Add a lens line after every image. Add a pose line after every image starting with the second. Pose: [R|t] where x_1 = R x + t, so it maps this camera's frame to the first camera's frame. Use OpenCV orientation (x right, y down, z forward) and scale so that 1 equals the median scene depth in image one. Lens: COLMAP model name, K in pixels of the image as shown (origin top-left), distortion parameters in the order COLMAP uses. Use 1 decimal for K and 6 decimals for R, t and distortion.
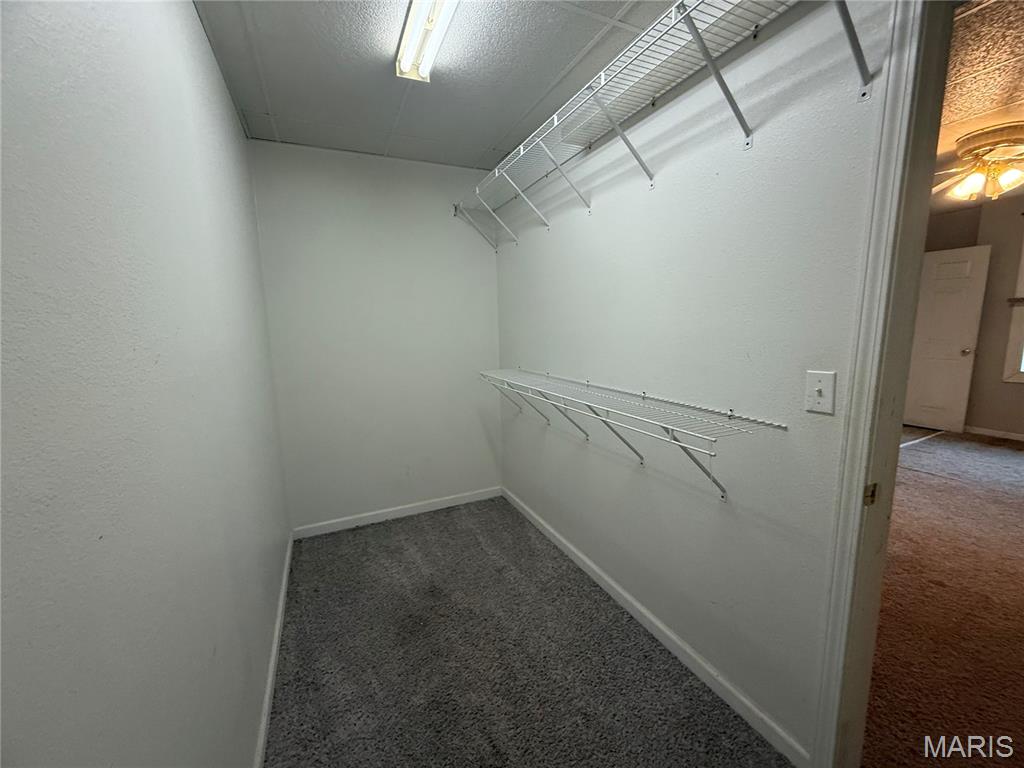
lens RADIAL K [[408.9, 0, 506.8], [0, 408.9, 383.3], [0, 0, 1]] dist [-0.000577, 0.000184]
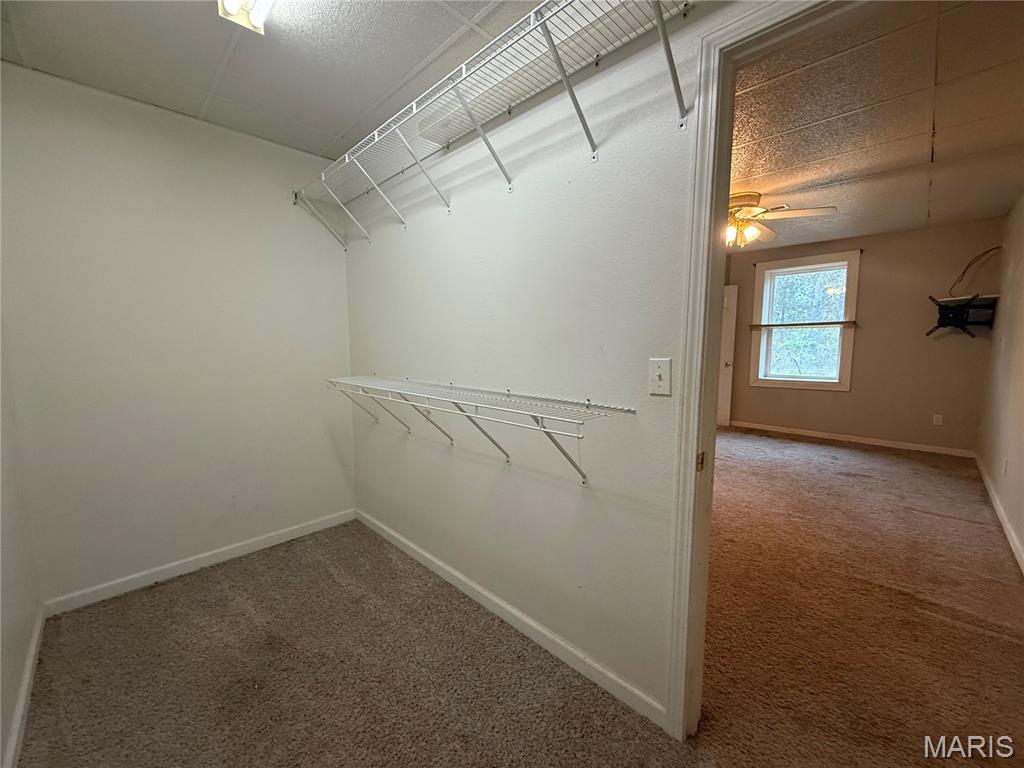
lens RADIAL K [[408.9, 0, 506.4], [0, 408.9, 383.5], [0, 0, 1]] dist [-0.000577, 0.000184]
pose [[0.935945, -0.014729, 0.351839, -0.024261], [0.031836, 0.998573, -0.042886, 0.048242], [-0.350705, 0.051340, 0.935077, 0.052655]]
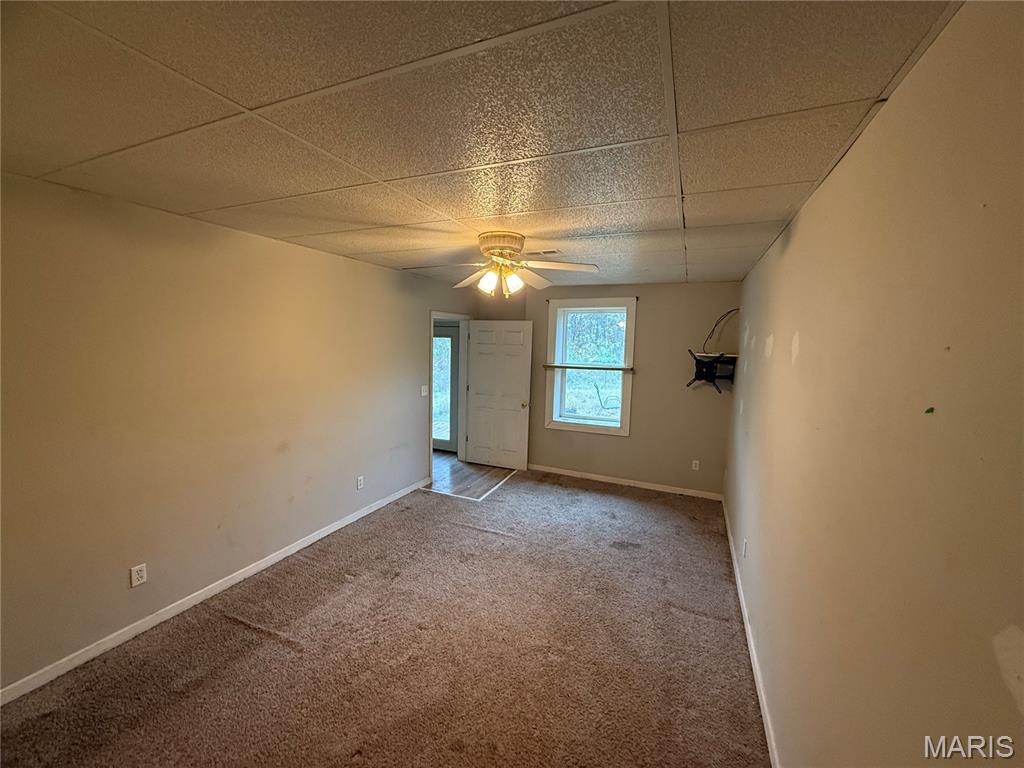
lens RADIAL K [[408.9, 0, 508.2], [0, 408.9, 383.8], [0, 0, 1]] dist [-0.000577, 0.000184]
pose [[0.743734, -0.021638, 0.668126, 0.689205], [0.051939, 0.998325, -0.025484, -0.287187], [-0.666455, 0.053655, 0.743612, 0.298557]]
